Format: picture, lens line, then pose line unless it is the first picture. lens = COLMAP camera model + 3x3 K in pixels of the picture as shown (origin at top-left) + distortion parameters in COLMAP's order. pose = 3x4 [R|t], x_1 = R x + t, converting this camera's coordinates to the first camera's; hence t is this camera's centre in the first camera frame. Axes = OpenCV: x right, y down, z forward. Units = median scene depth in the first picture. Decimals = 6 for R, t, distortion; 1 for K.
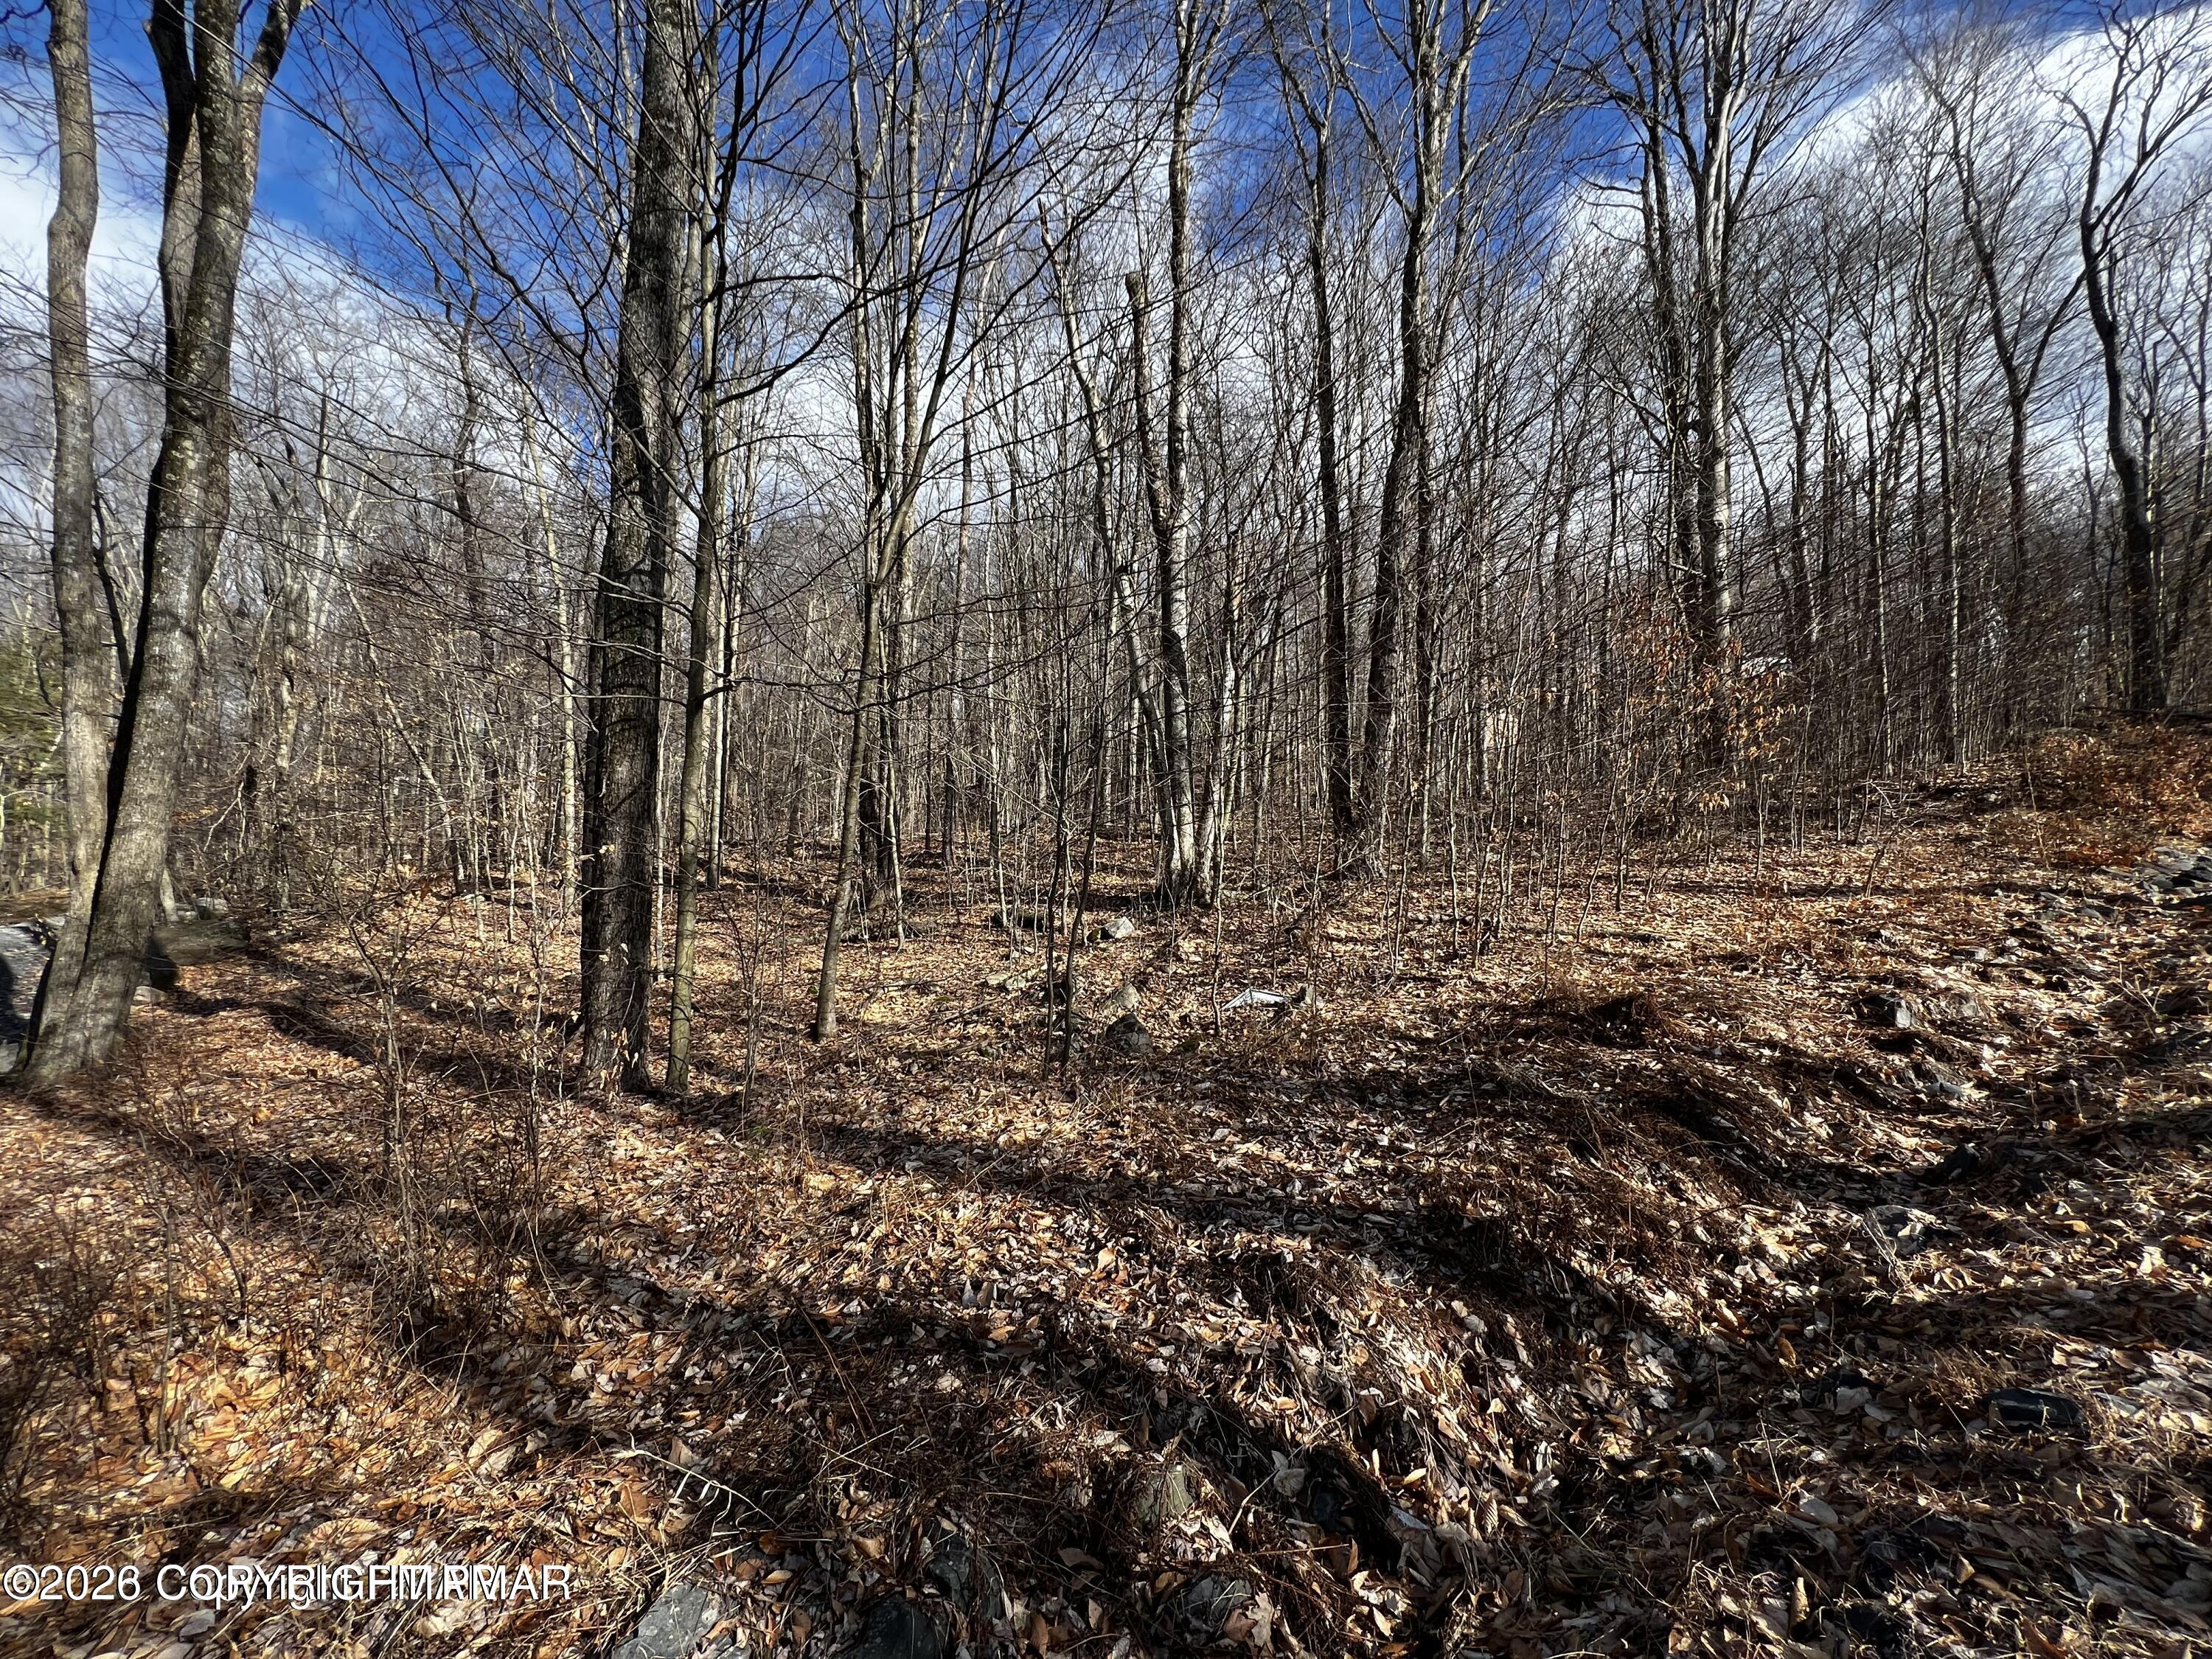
lens RADIAL K [[884.8, 0, 1096.0], [0, 884.8, 819.2], [0, 0, 1]] dist [0.000392, 0.000132]
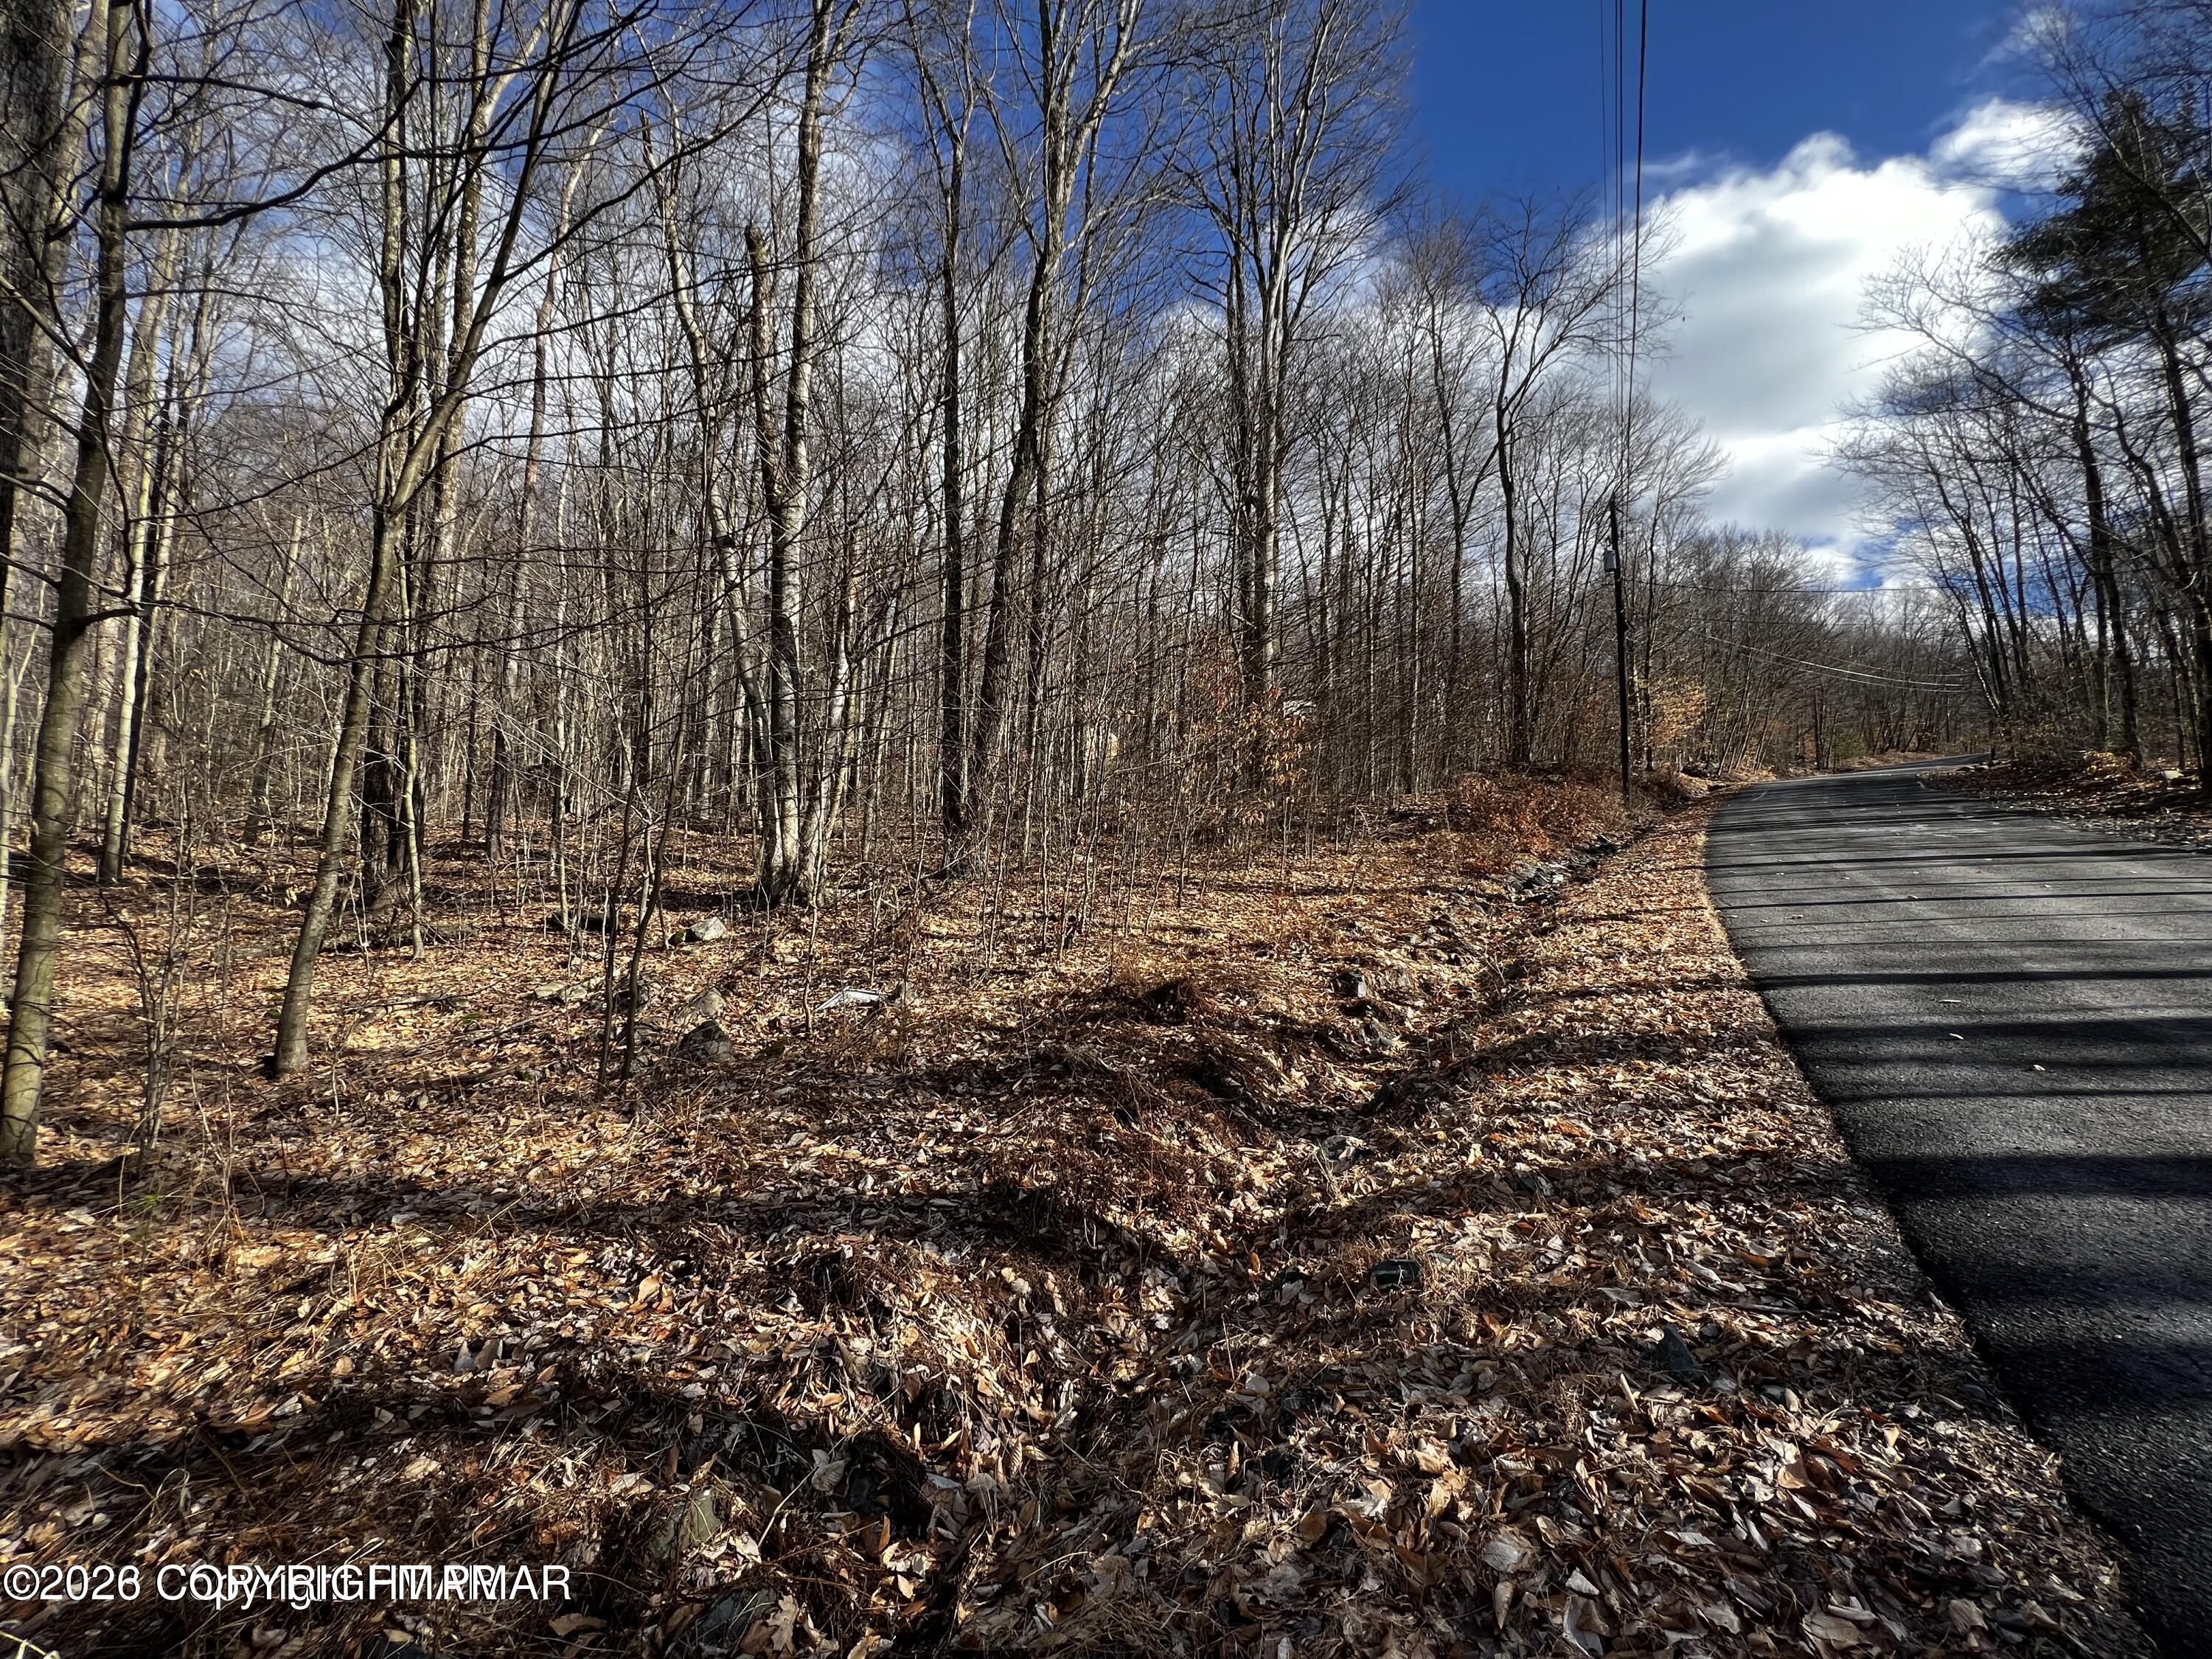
lens RADIAL K [[884.8, 0, 1096.0], [0, 884.8, 819.2], [0, 0, 1]] dist [0.000392, 0.000132]
pose [[0.910988, 0.036768, 0.410790, 0.023640], [-0.037270, 0.999282, -0.006790, 0.000179], [-0.410745, -0.009124, 0.911705, -0.013311]]
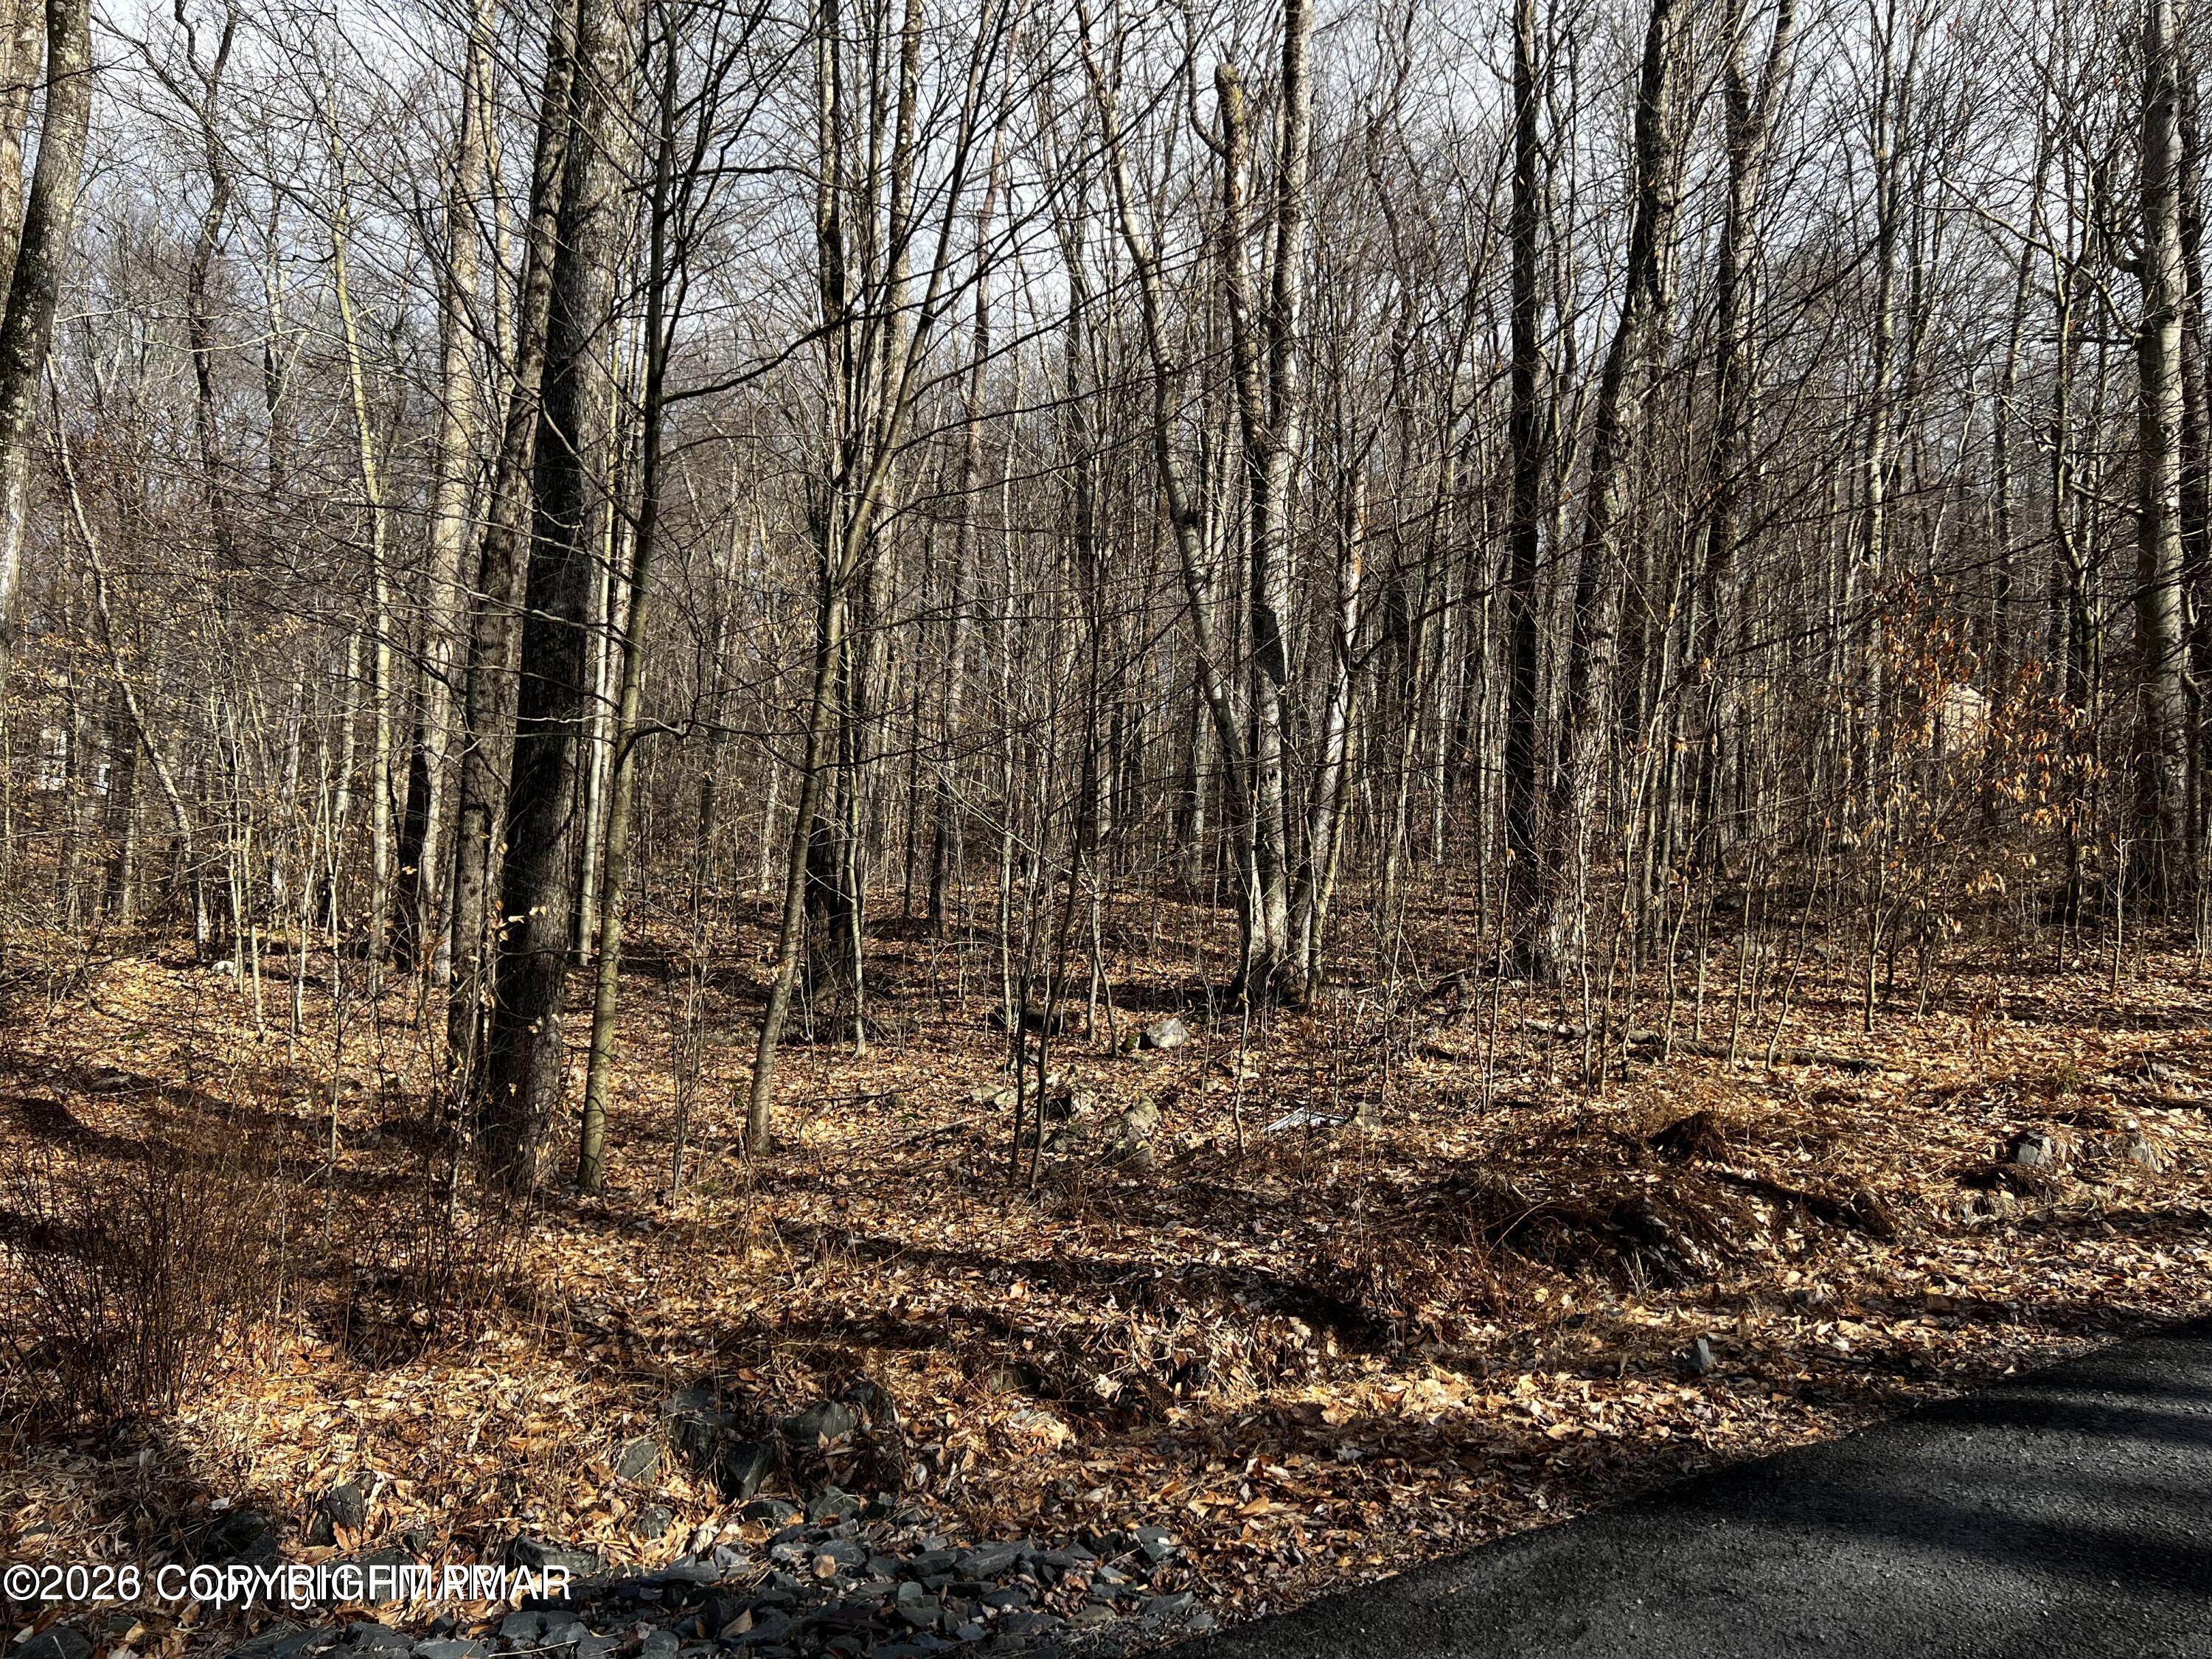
lens RADIAL K [[1683.1, 0, 1178.3], [0, 1683.1, 834.9], [0, 0, 1]] dist [0.089096, -0.159111]
pose [[0.998817, 0.027547, -0.040076, 0.175636], [-0.028022, 0.999543, -0.011332, -0.043325], [0.039745, 0.012441, 0.999132, -0.715467]]
